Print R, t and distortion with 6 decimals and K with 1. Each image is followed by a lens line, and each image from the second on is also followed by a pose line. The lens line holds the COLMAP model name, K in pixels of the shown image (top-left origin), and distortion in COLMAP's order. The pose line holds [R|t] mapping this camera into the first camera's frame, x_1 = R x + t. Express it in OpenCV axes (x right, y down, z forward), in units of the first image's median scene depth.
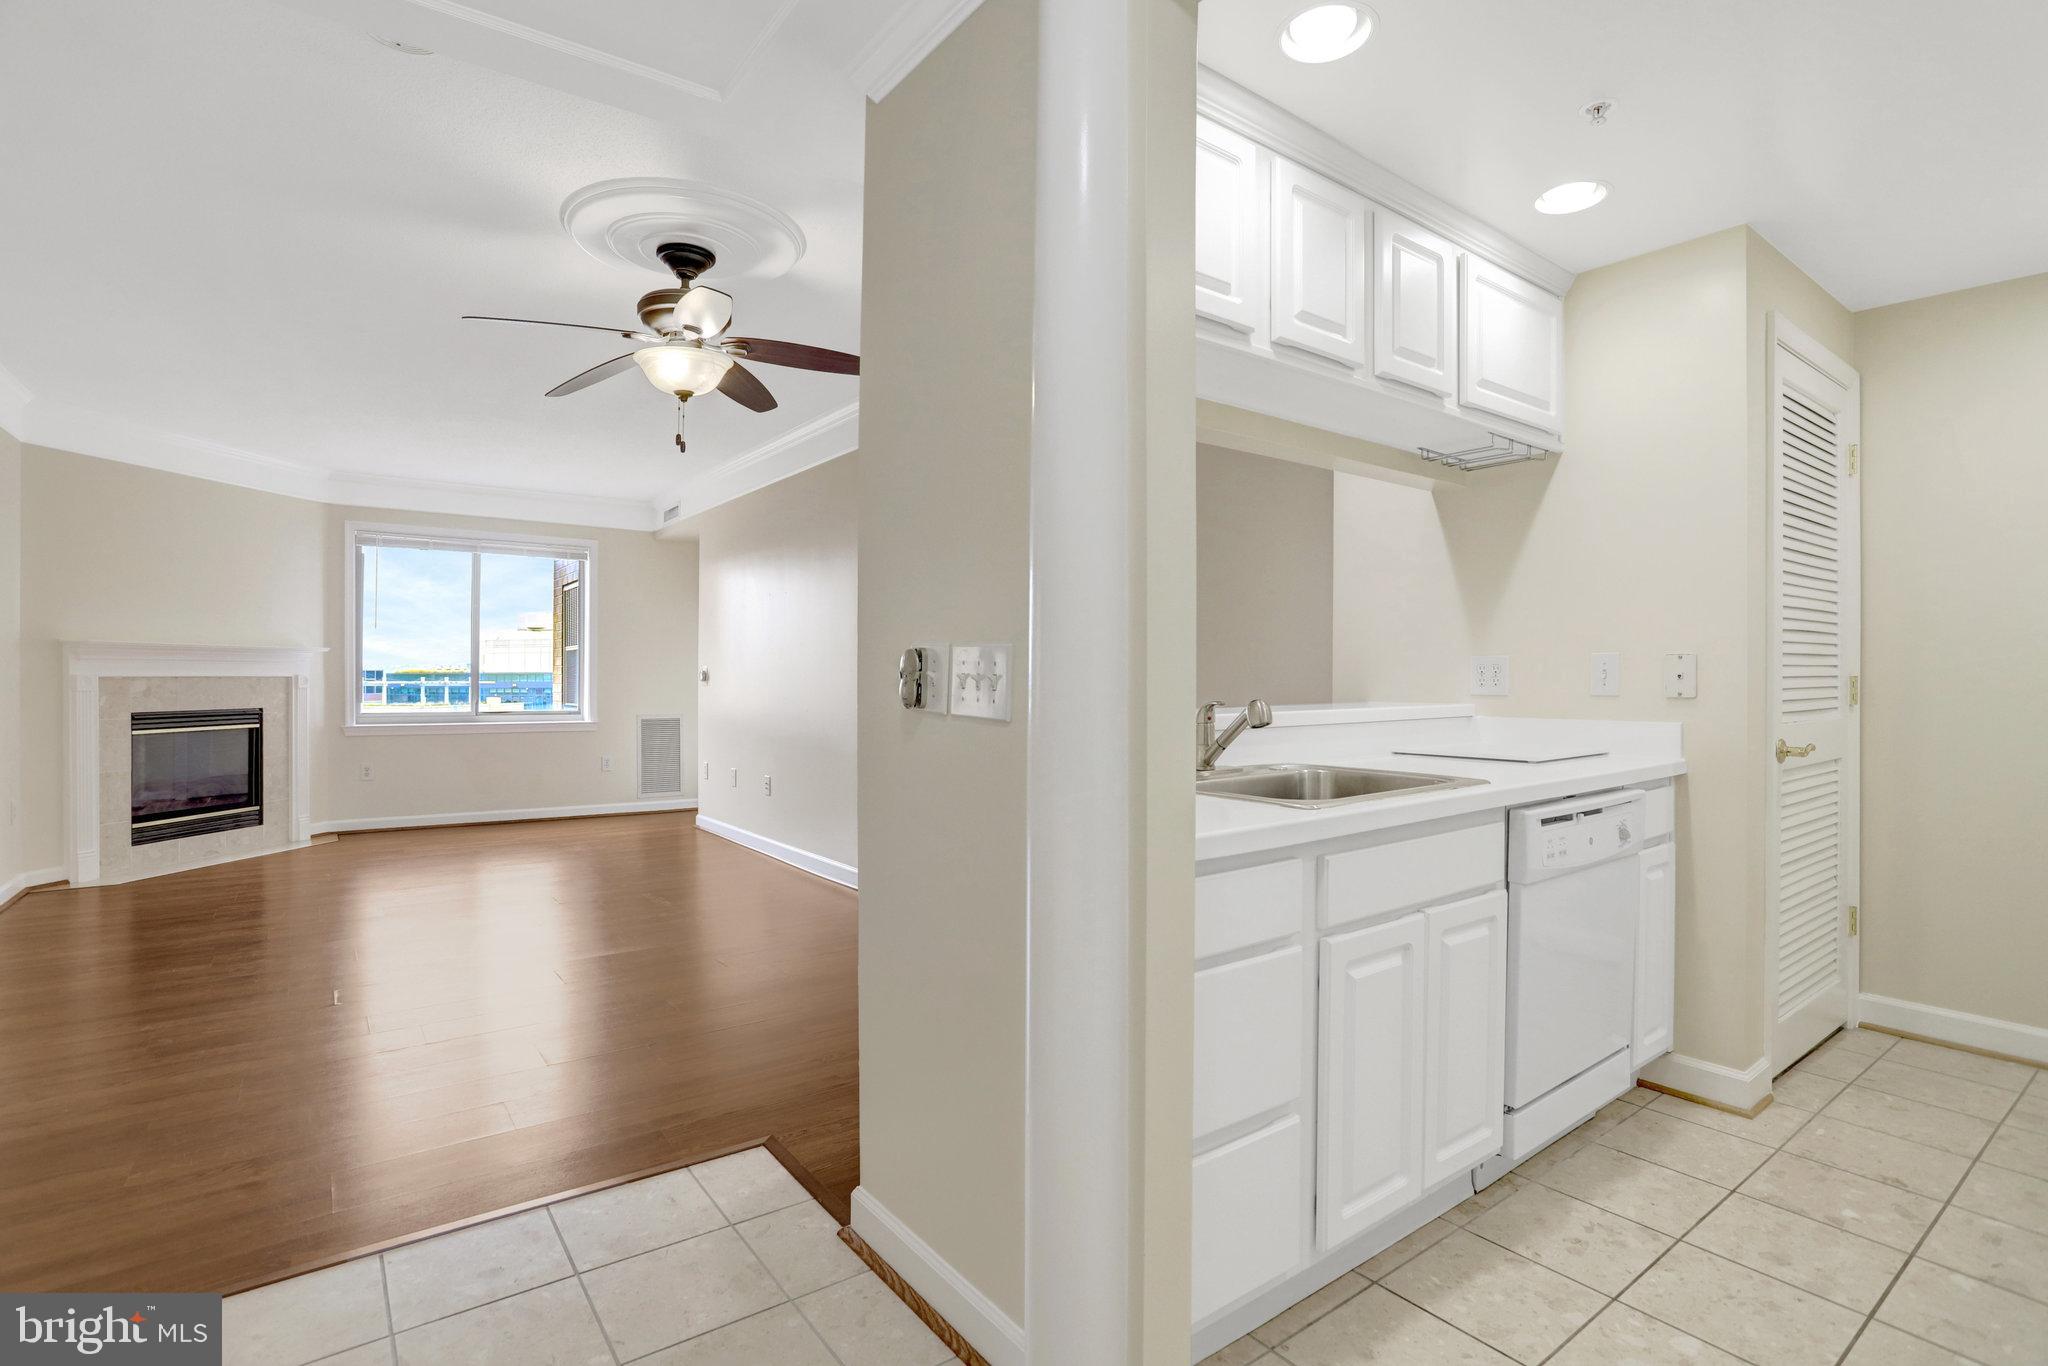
lens RADIAL K [[997.9, 0, 1020.1], [0, 997.9, 670.8], [0, 0, 1]] dist [-0.015518, 0.000145]
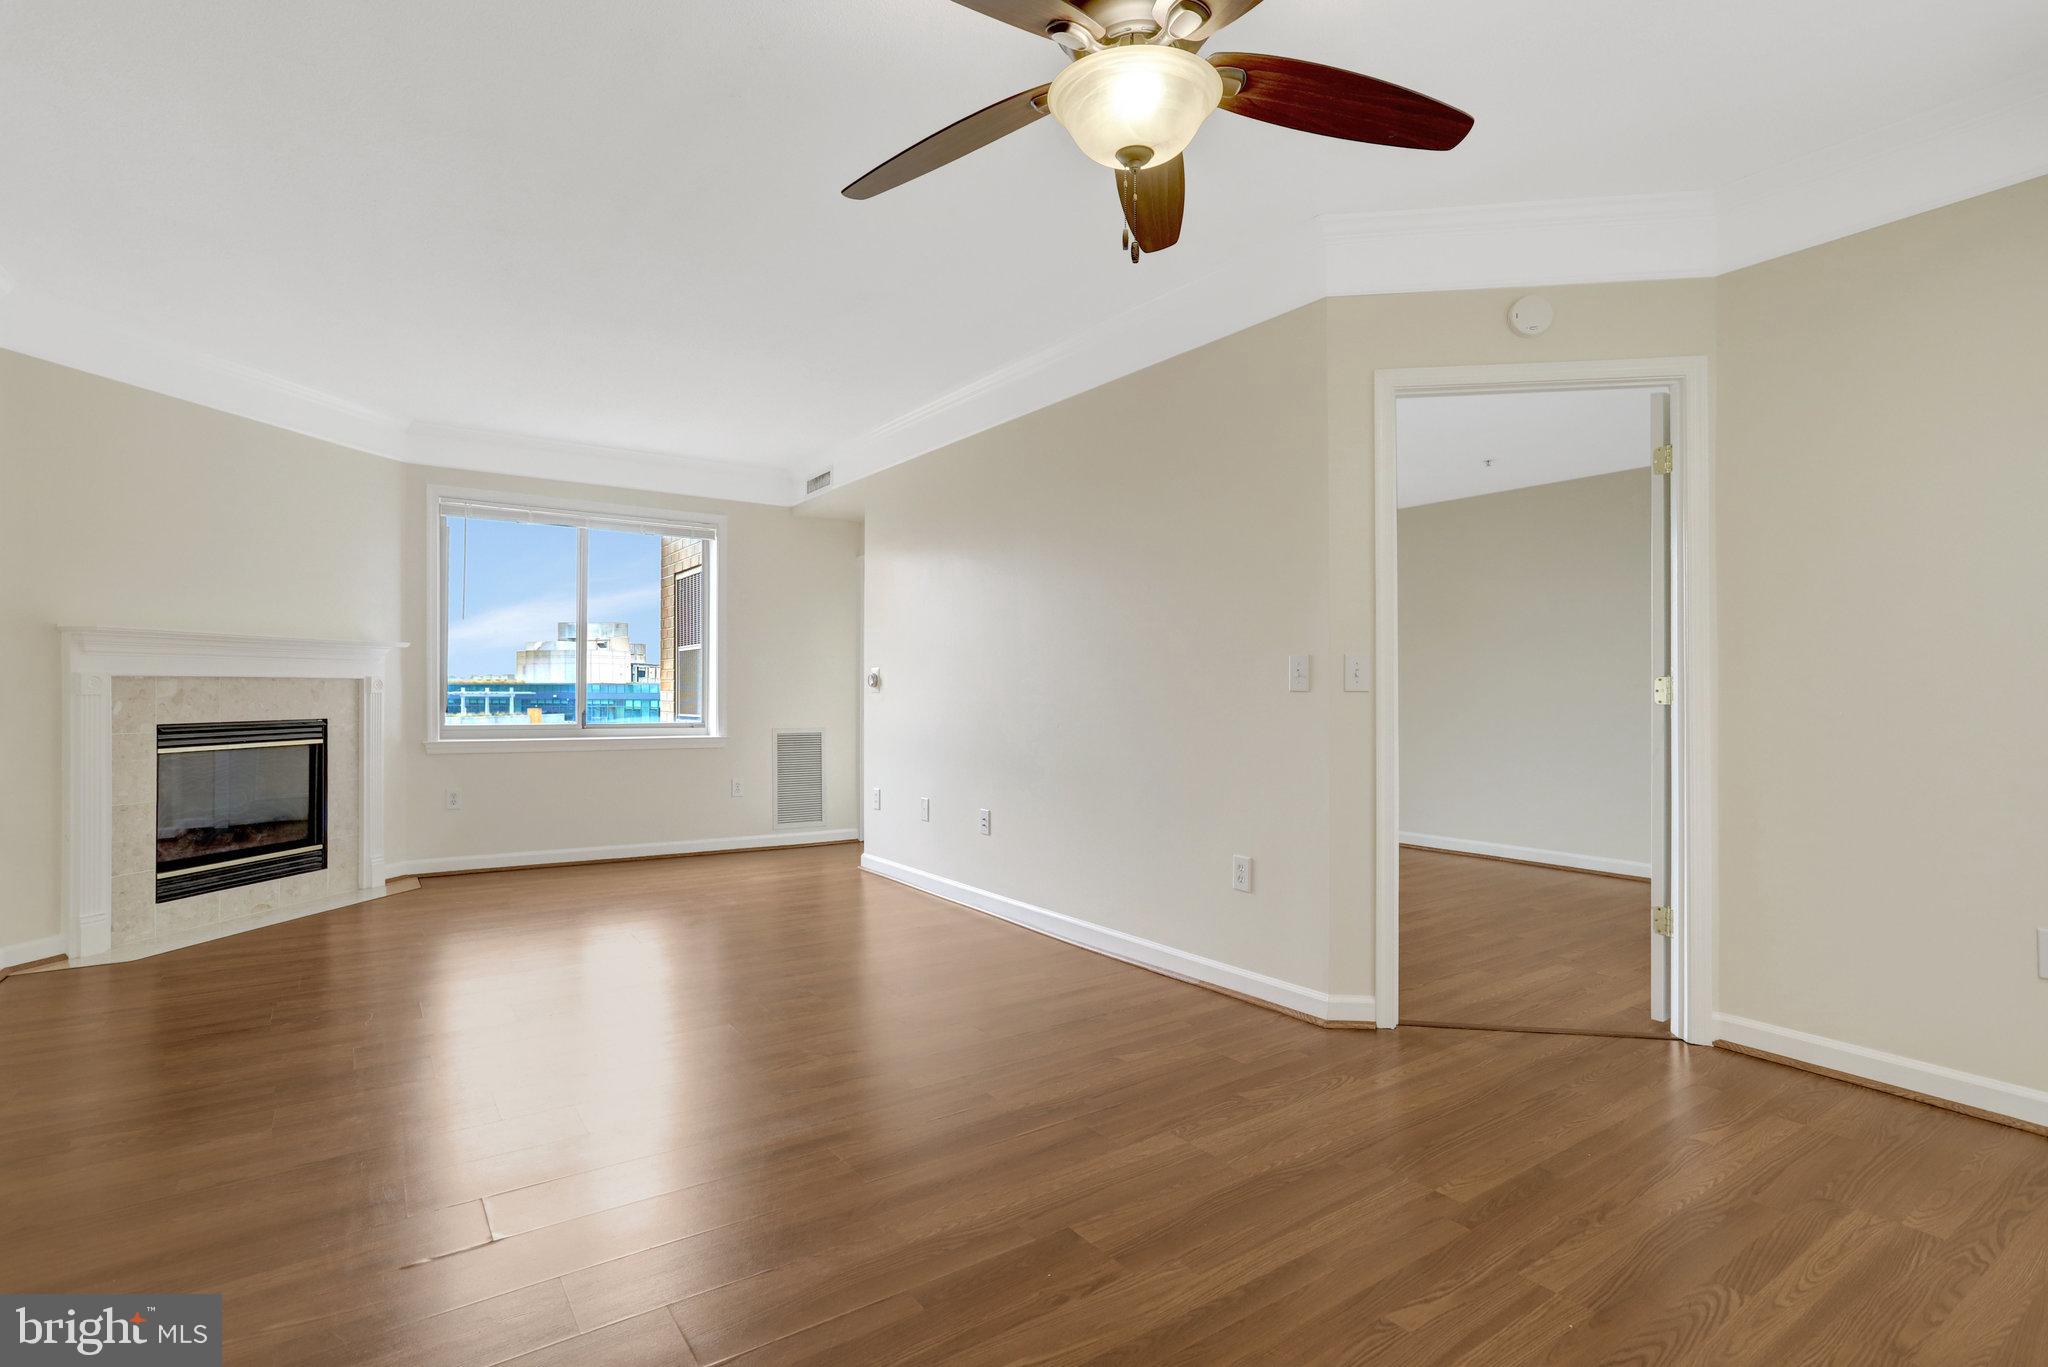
lens RADIAL K [[999.7, 0, 1024.0], [0, 999.7, 683.5], [0, 0, 1]] dist [0.000169, 0.001295]
pose [[0.999700, 0.003246, -0.024292, -0.197555], [-0.003263, 0.999994, -0.000657, 0.008701], [0.024290, 0.000736, 0.999705, 0.224947]]
